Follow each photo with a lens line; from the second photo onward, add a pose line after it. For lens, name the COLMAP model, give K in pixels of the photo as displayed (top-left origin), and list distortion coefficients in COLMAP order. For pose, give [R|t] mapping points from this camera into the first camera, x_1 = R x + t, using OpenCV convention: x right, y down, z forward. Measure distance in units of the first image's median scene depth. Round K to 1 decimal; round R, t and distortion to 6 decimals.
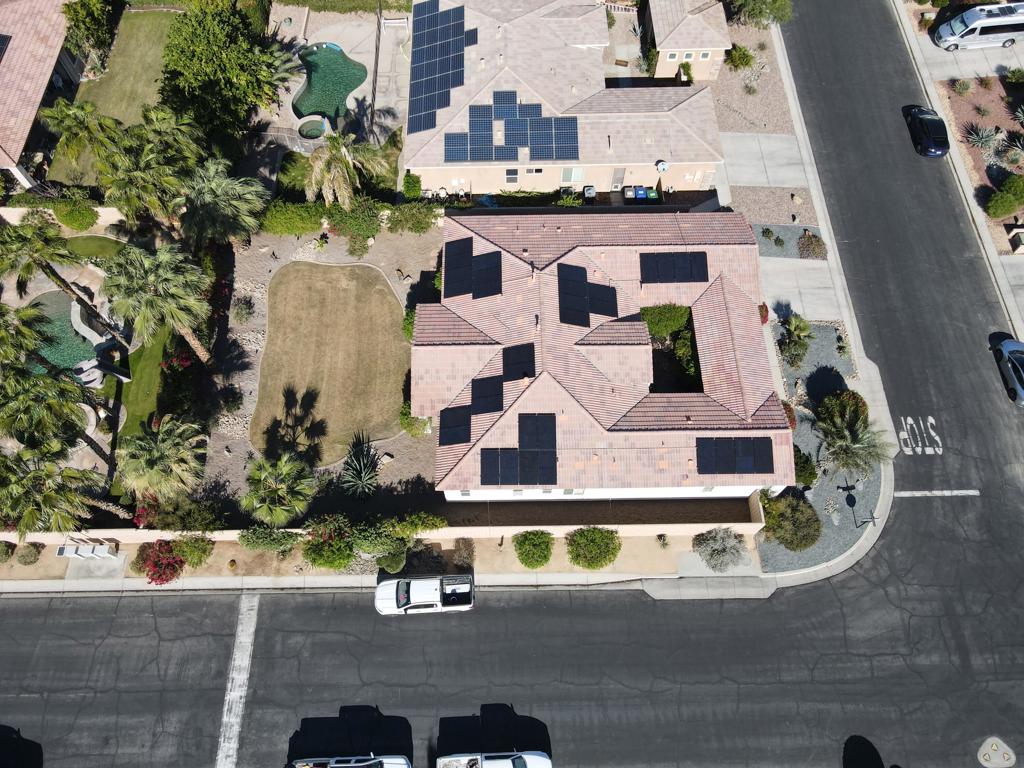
lens RADIAL K [[738.9, 0, 505.2], [0, 738.9, 379.8], [0, 0, 1]] dist [-0.001317, 0.021028]
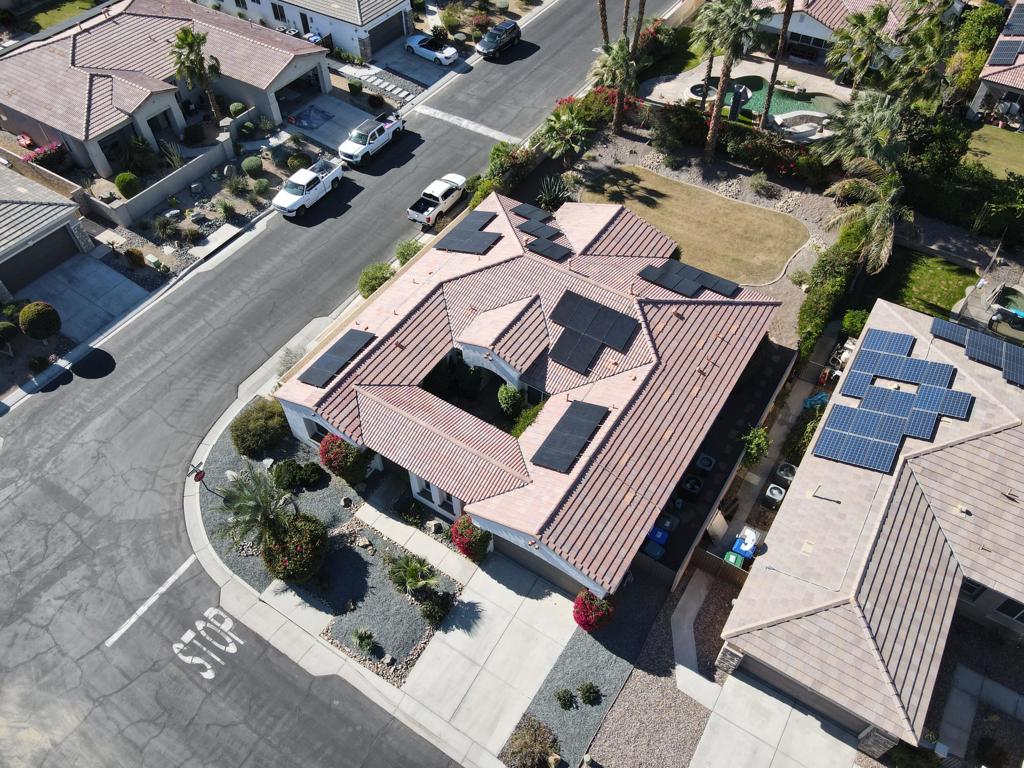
lens RADIAL K [[738.9, 0, 506.2], [0, 738.9, 391.2], [0, 0, 1]] dist [-0.001317, 0.021028]
pose [[-0.555095, 0.650028, -0.518972, 0.628293], [-0.732491, -0.086386, 0.675274, -0.607430], [0.394115, 0.754984, 0.524092, 0.570059]]
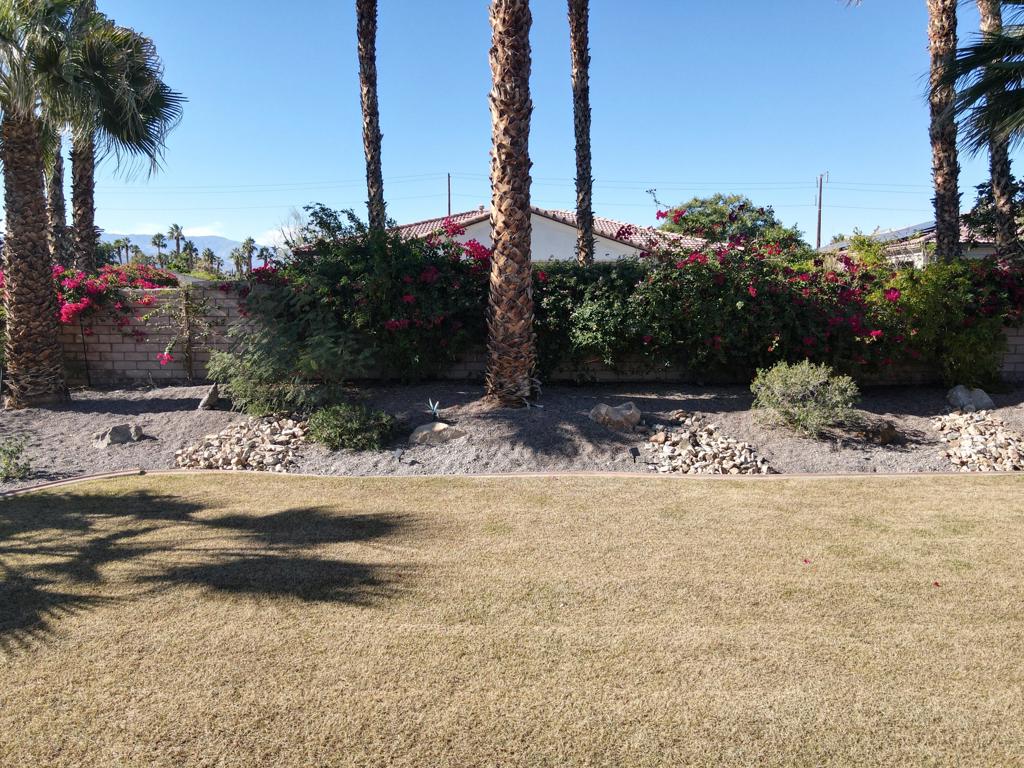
lens RADIAL K [[738.9, 0, 496.4], [0, 738.9, 384.1], [0, 0, 1]] dist [-0.001317, 0.021028]
pose [[-0.014607, 0.104054, -0.994464, -0.154875], [-0.891460, 0.449097, 0.060085, -0.024660], [0.452864, 0.887403, 0.086200, 1.008968]]
